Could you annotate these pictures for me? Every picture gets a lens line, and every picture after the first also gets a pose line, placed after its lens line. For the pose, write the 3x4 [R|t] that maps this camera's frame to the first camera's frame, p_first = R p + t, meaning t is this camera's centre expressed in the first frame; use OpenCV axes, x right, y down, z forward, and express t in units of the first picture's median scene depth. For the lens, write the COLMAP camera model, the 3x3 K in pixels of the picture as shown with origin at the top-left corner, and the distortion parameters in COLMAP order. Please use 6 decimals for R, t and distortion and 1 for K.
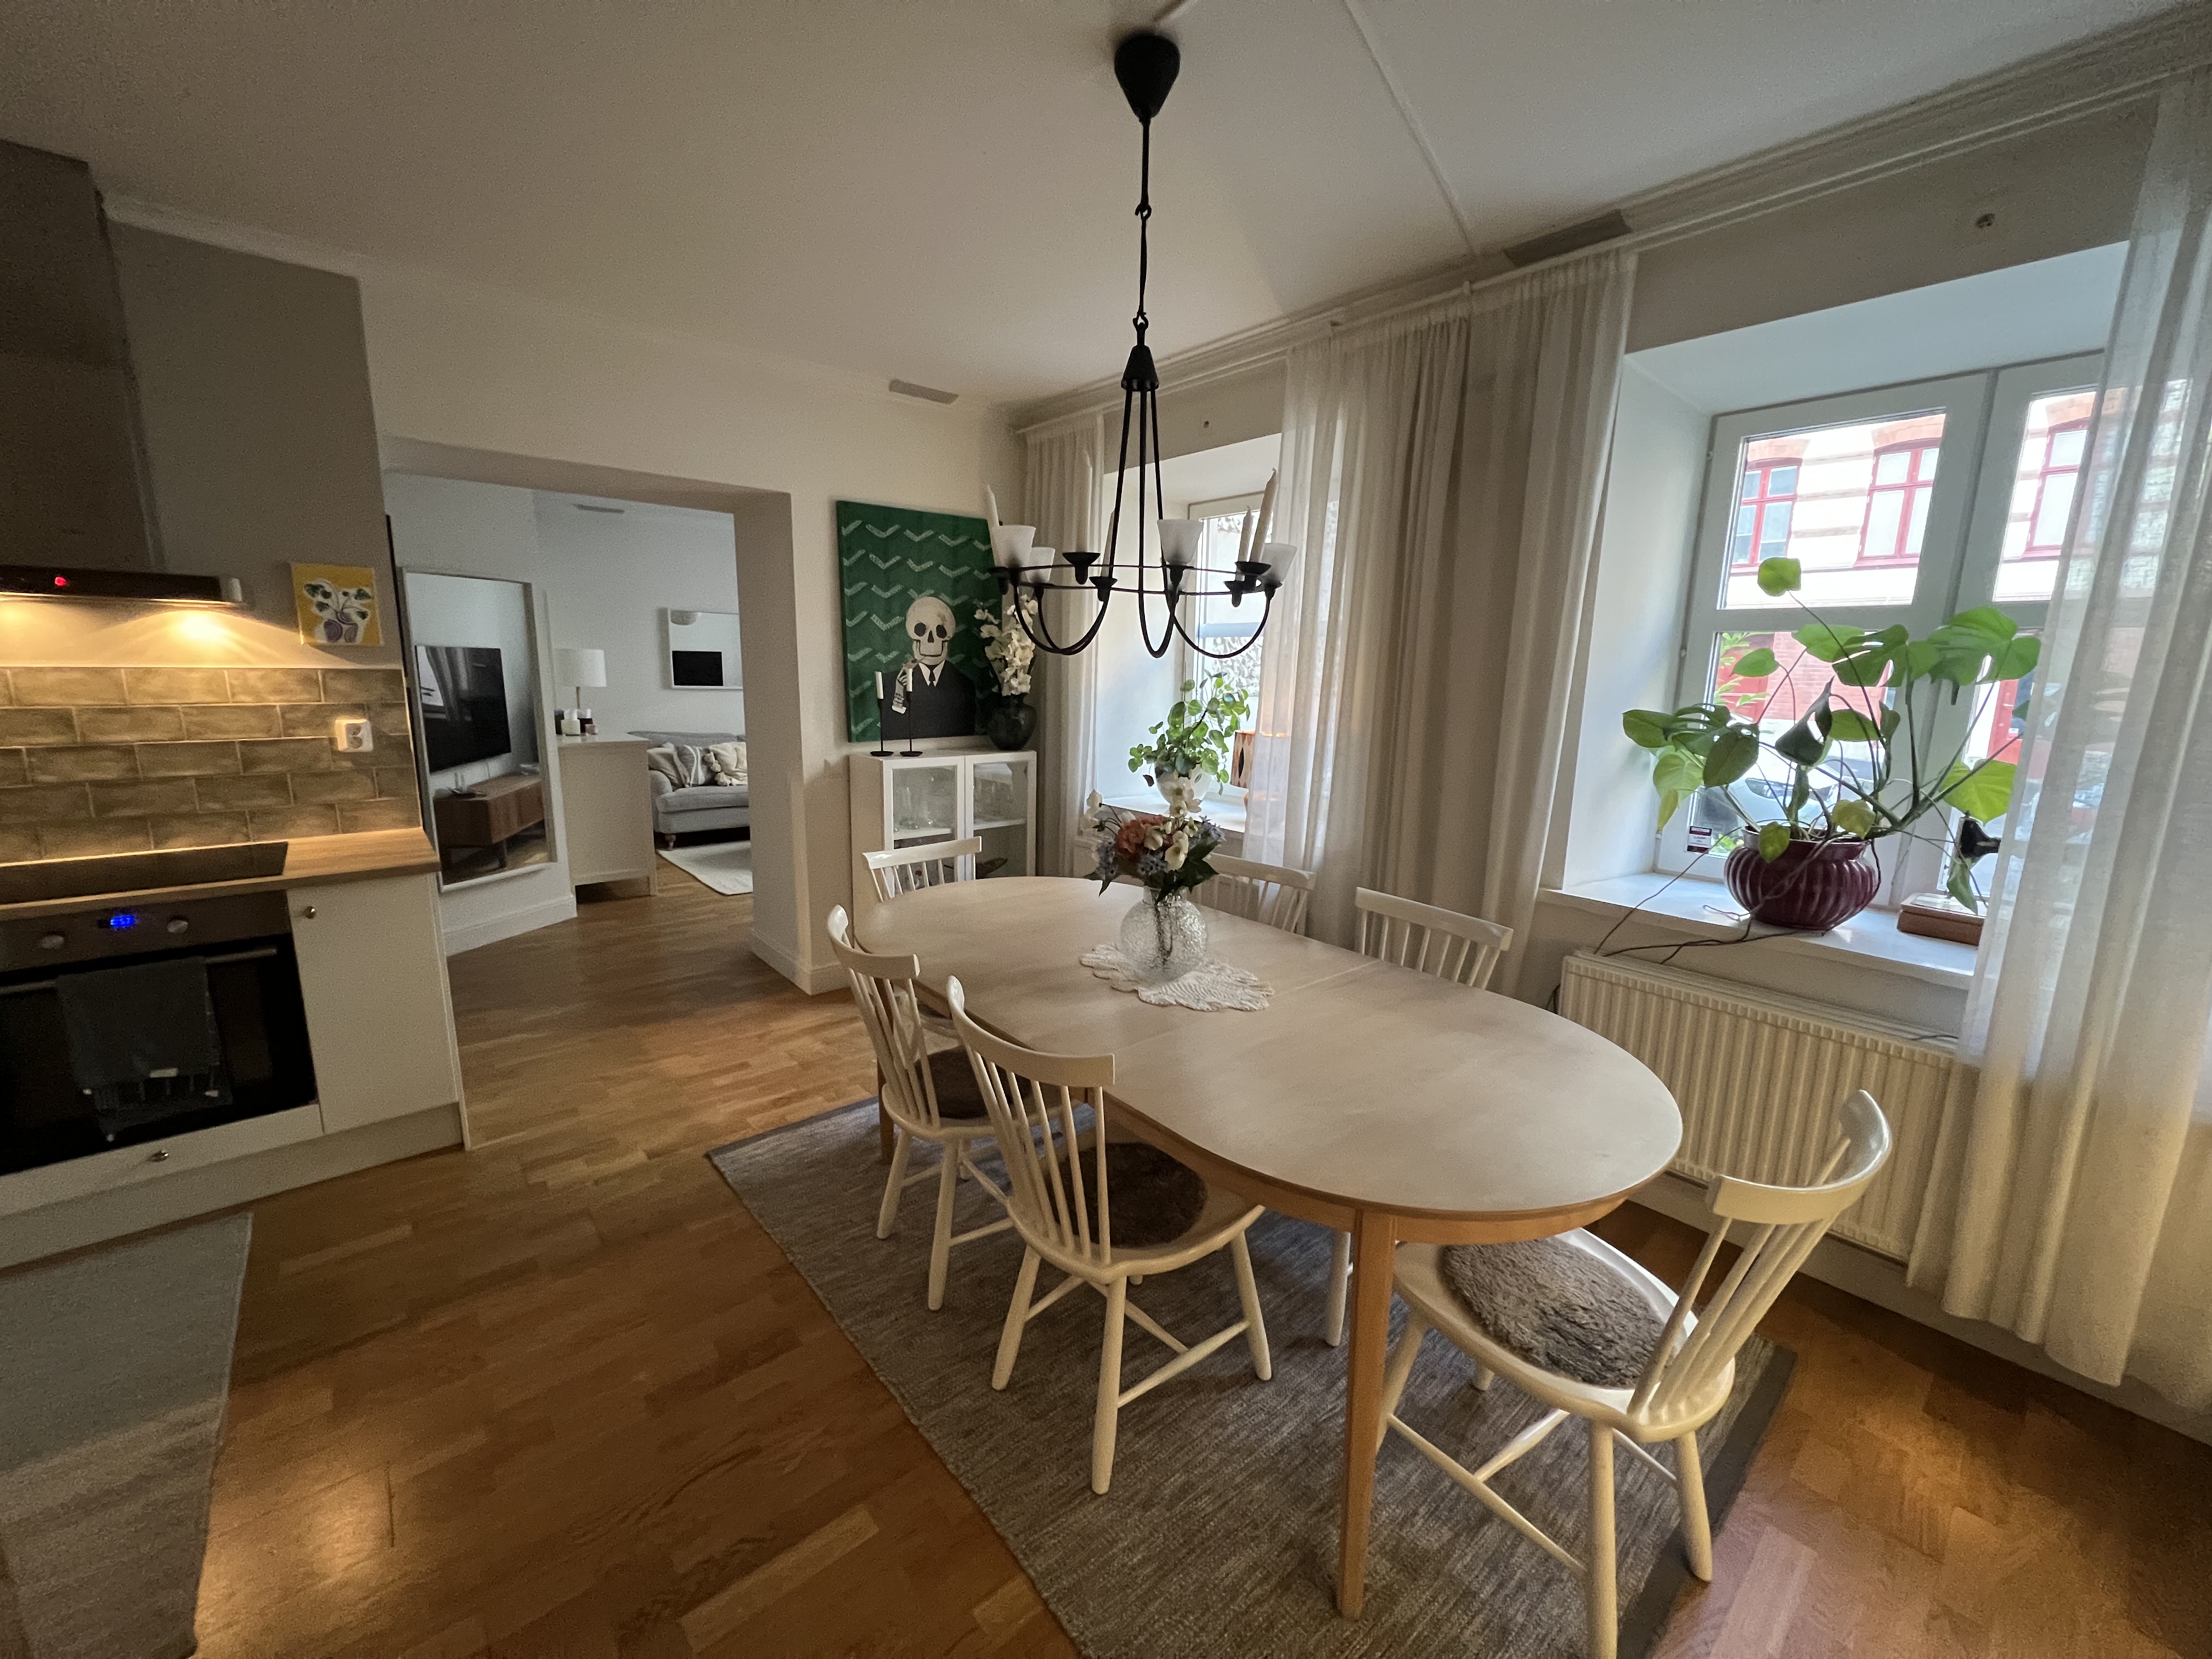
lens RADIAL K [[885.1, 0, 1091.2], [0, 885.1, 829.5], [0, 0, 1]] dist [-0.002763, 0.000017]
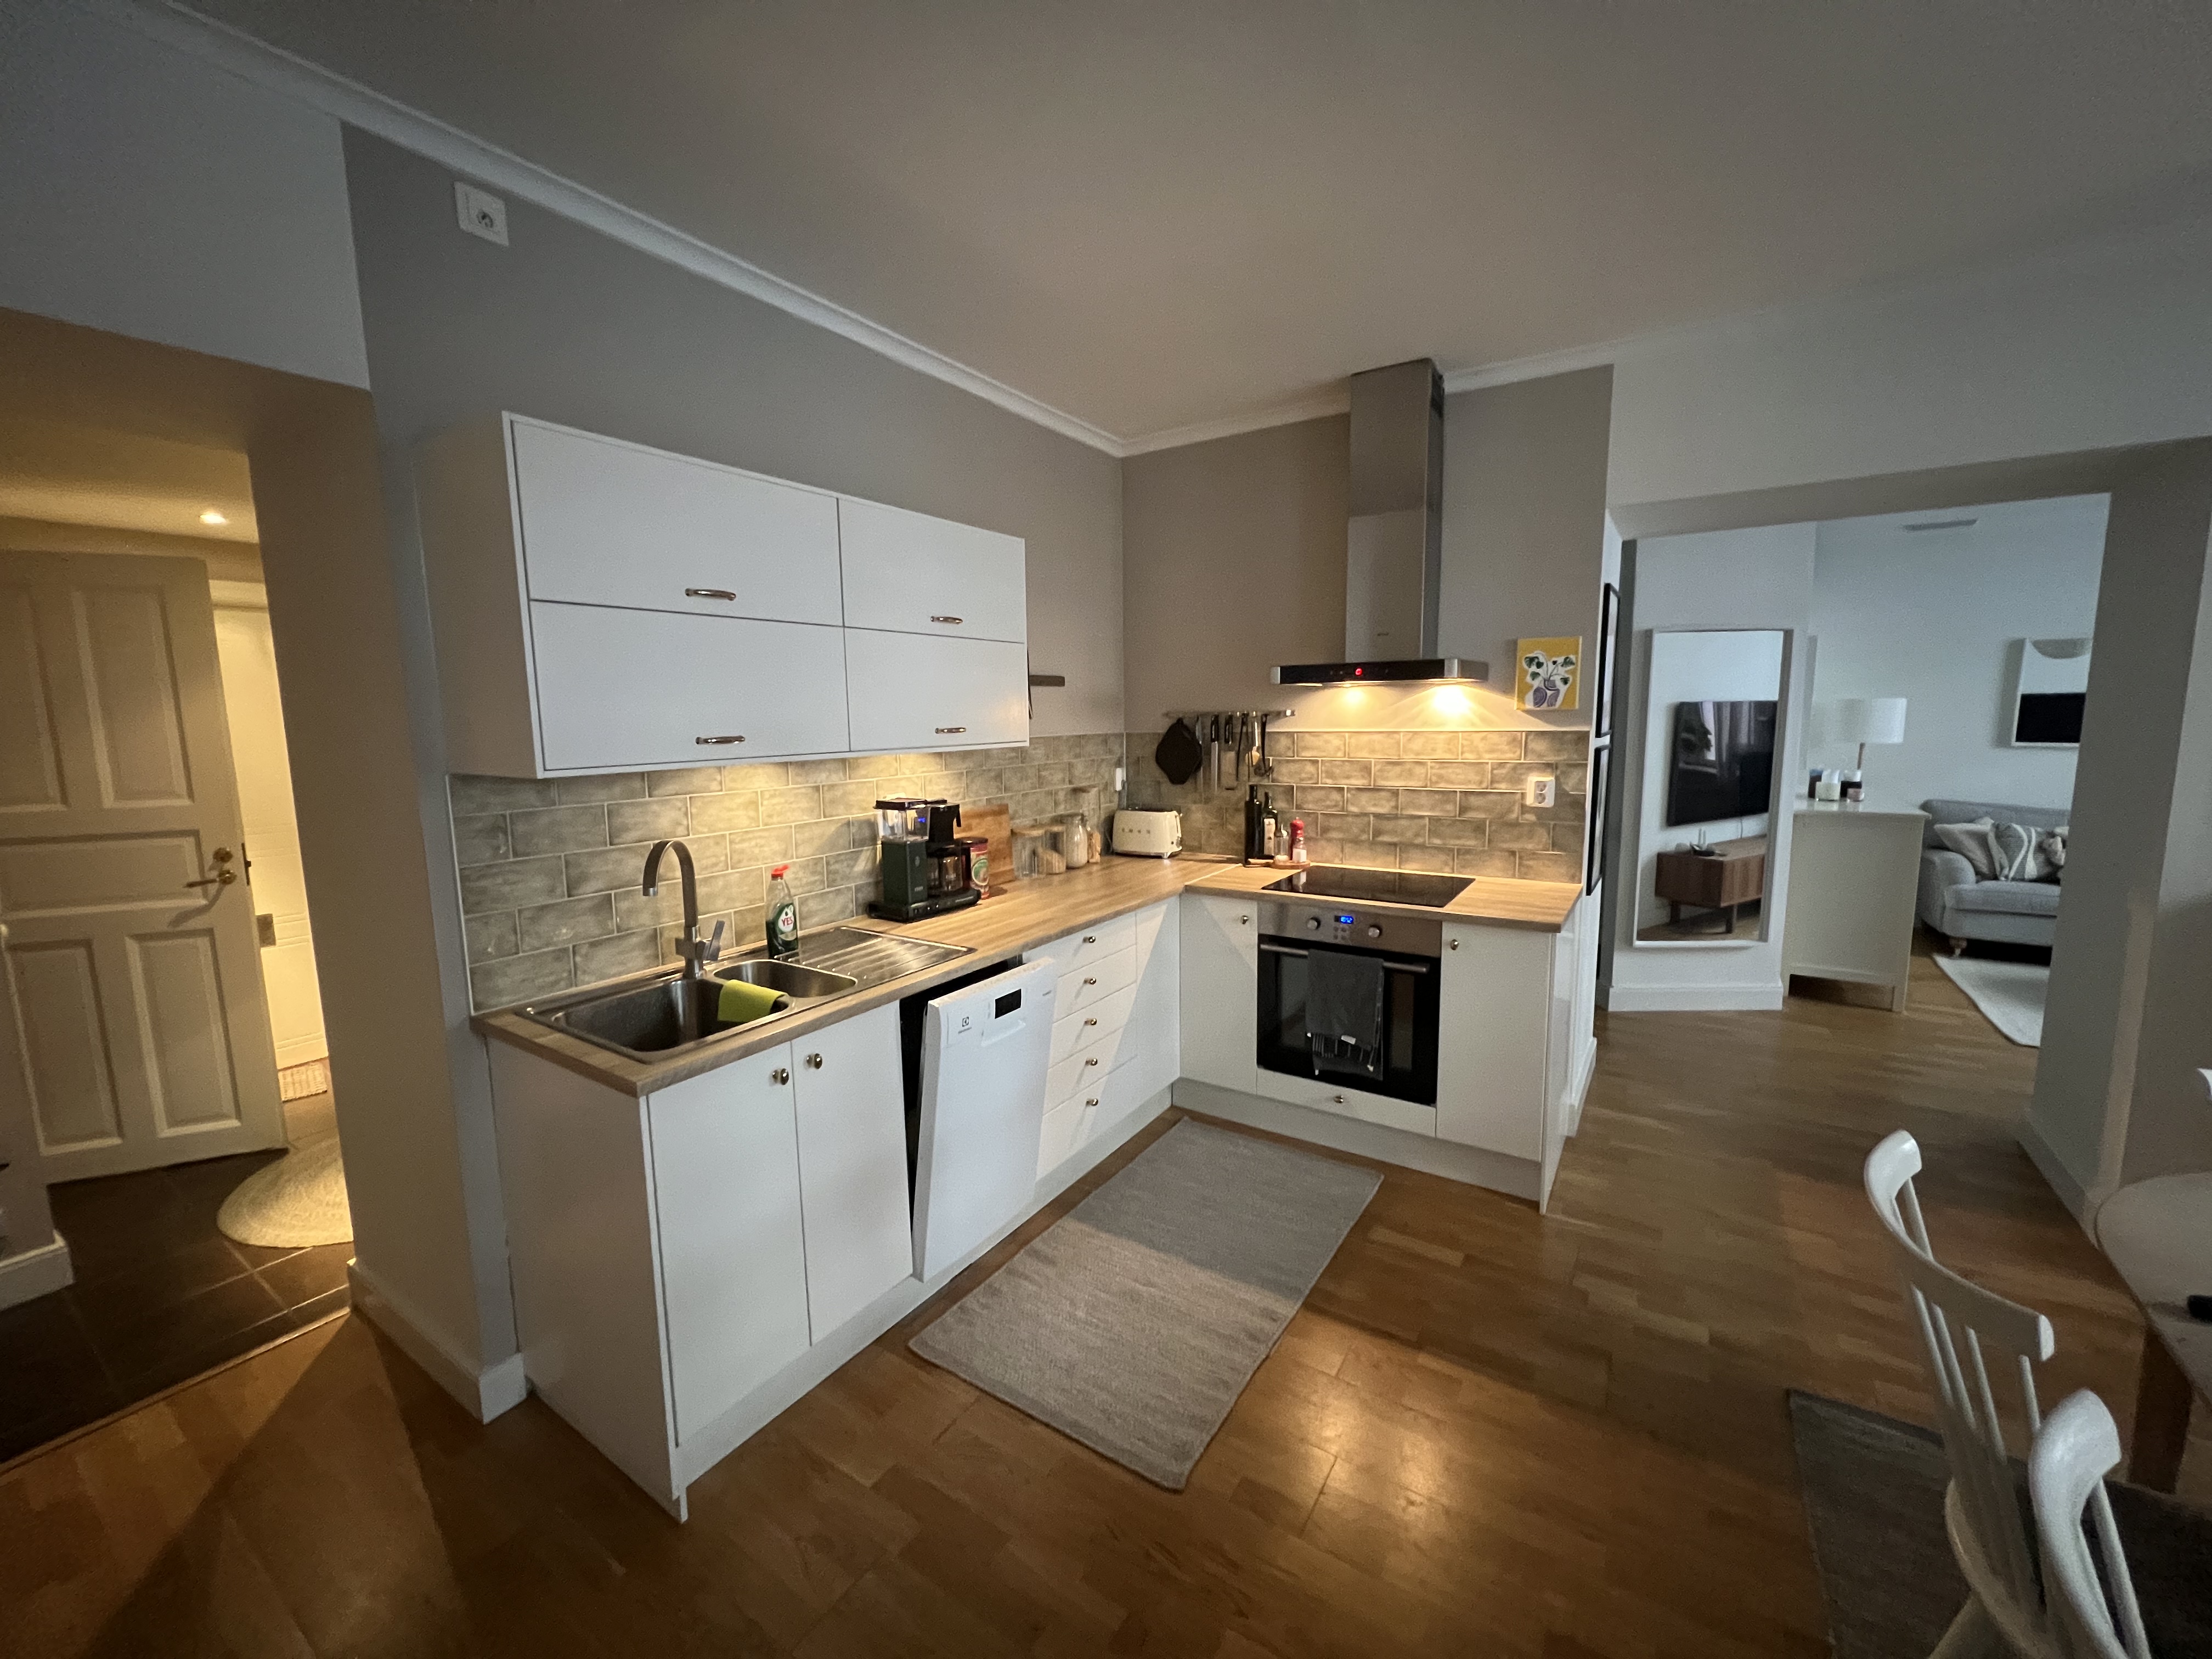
lens RADIAL K [[885.1, 0, 1092.5], [0, 885.1, 827.3], [0, 0, 1]] dist [-0.002763, 0.000017]
pose [[0.288366, 0.101703, -0.952104, 0.046464], [-0.156422, 0.985989, 0.057947, -0.040427], [0.944657, 0.132221, 0.300234, 0.160203]]
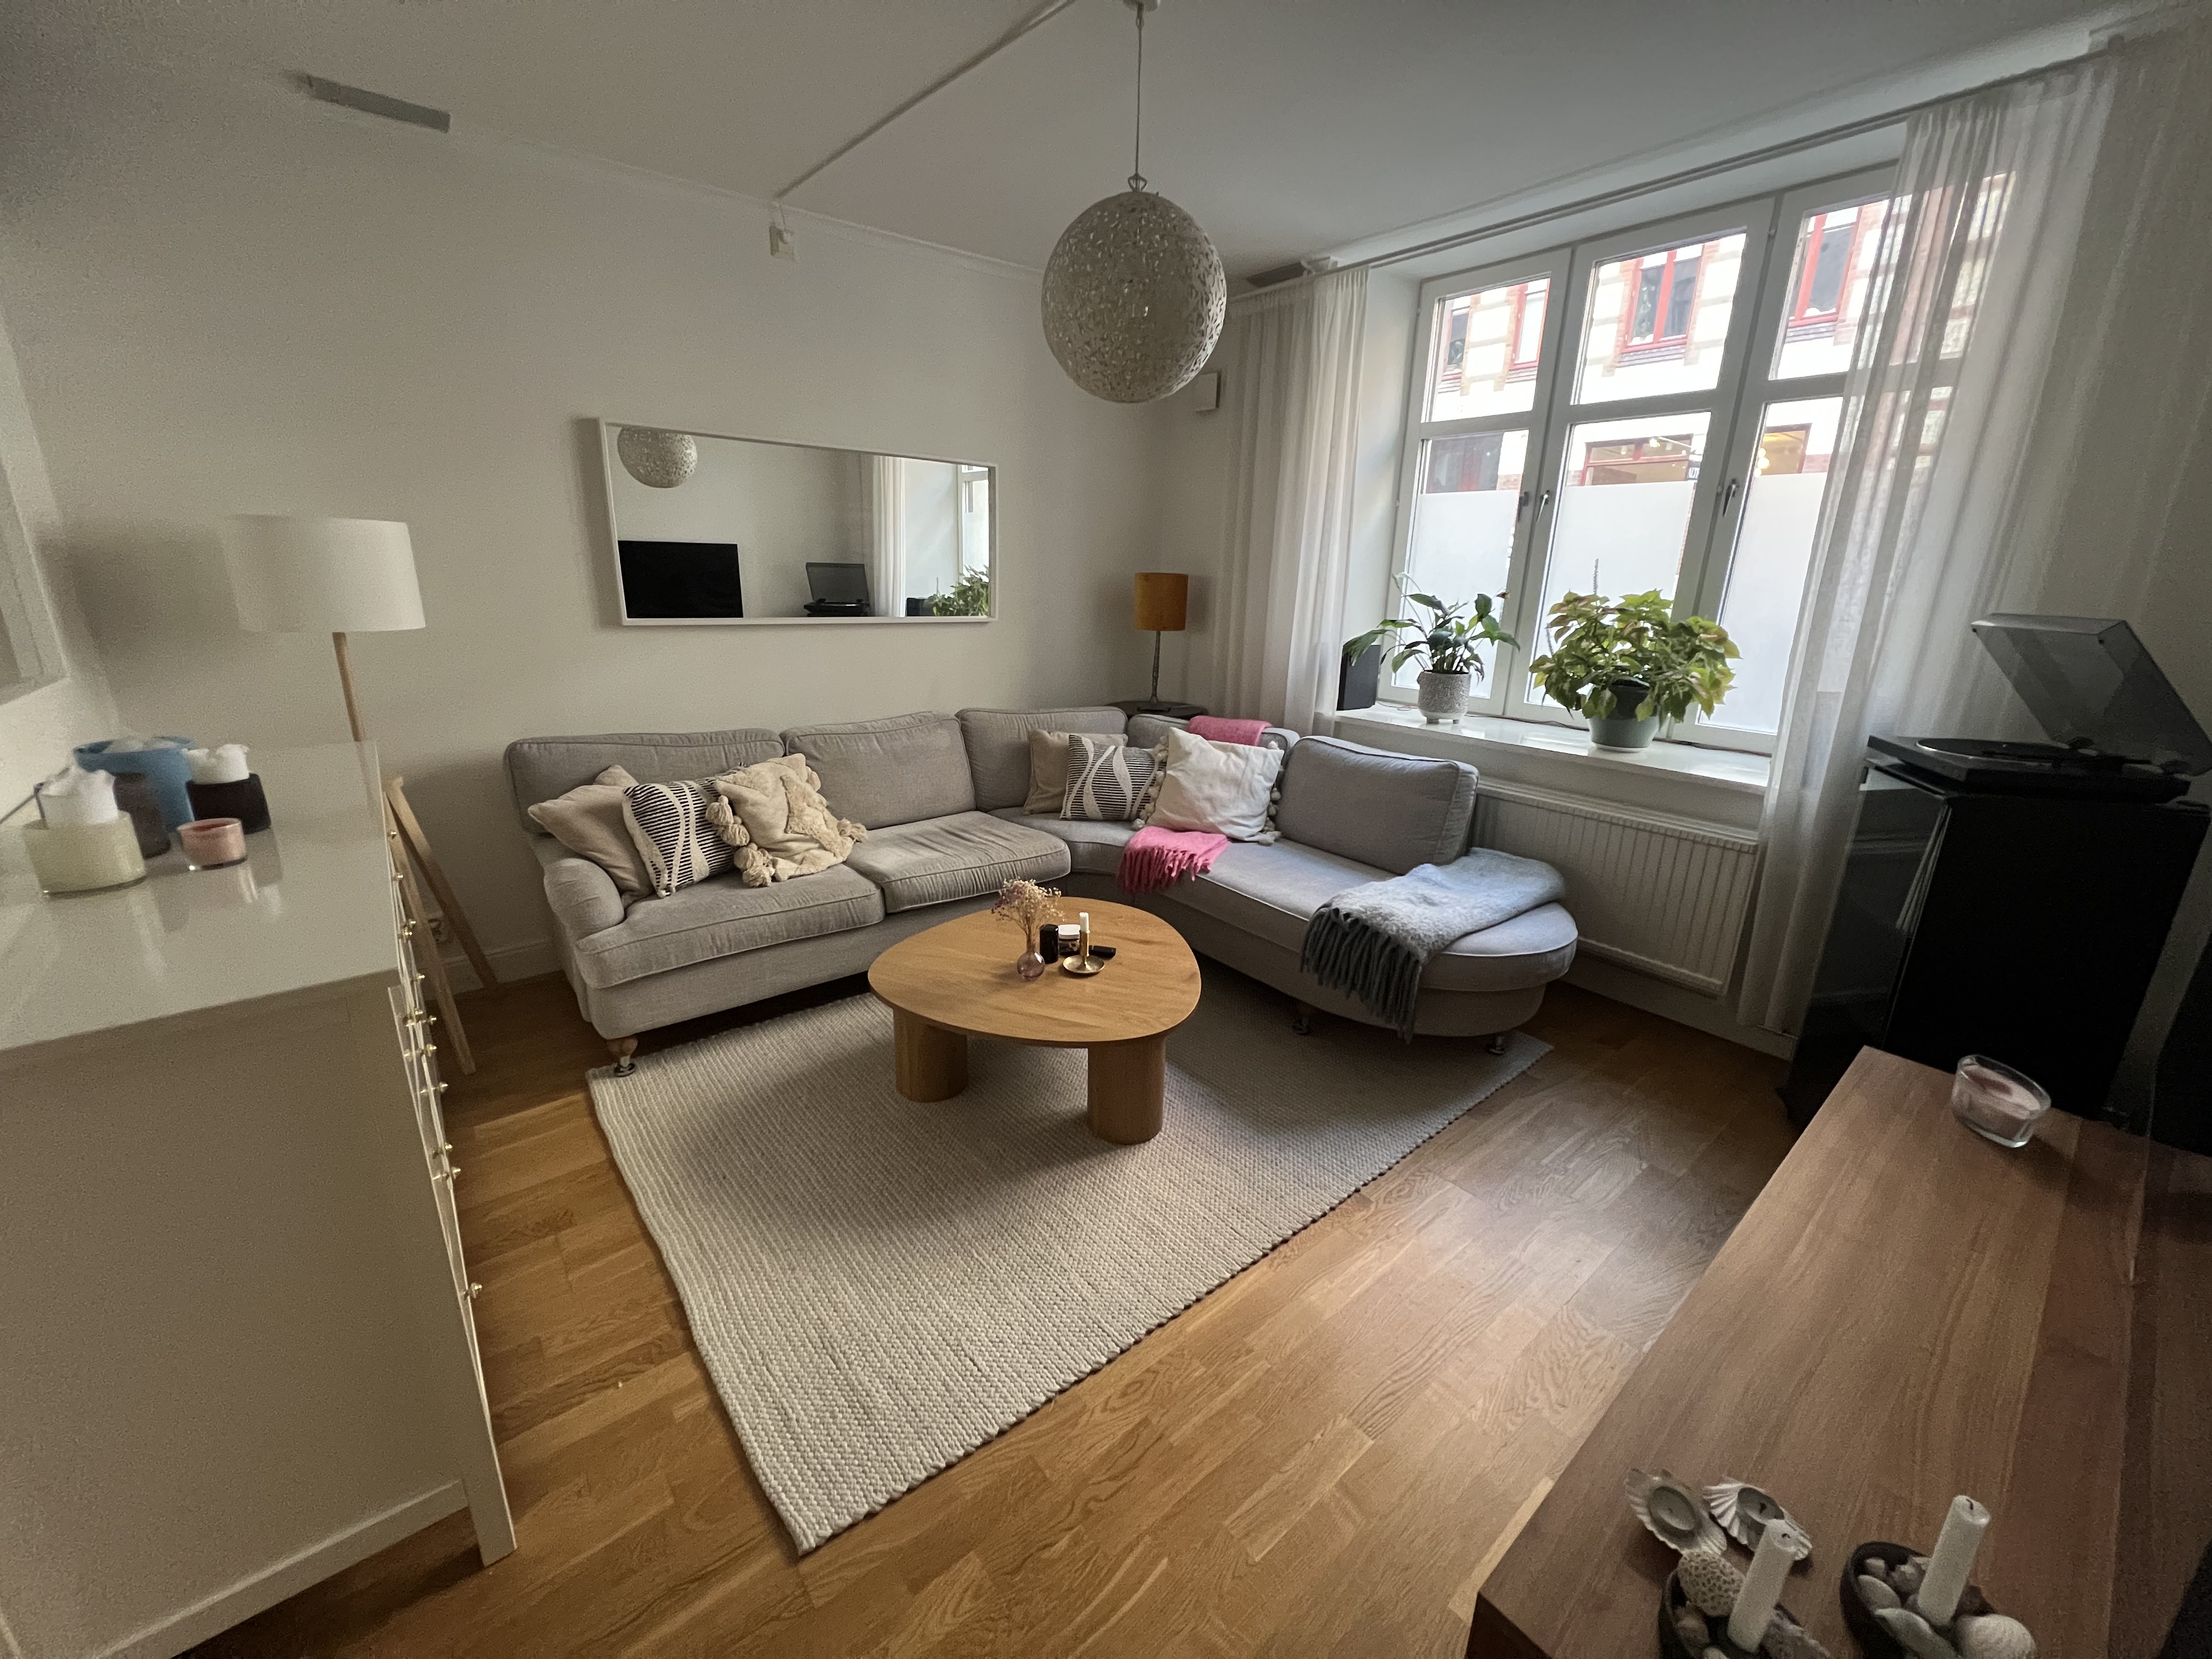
lens RADIAL K [[885.1, 0, 1104.0], [0, 885.1, 821.7], [0, 0, 1]] dist [-0.002763, 0.000017]
pose [[0.999923, 0.004721, 0.011494, -0.703760], [-0.005687, 0.996319, 0.085533, -0.294631], [-0.011048, -0.085592, 0.996269, 1.610488]]
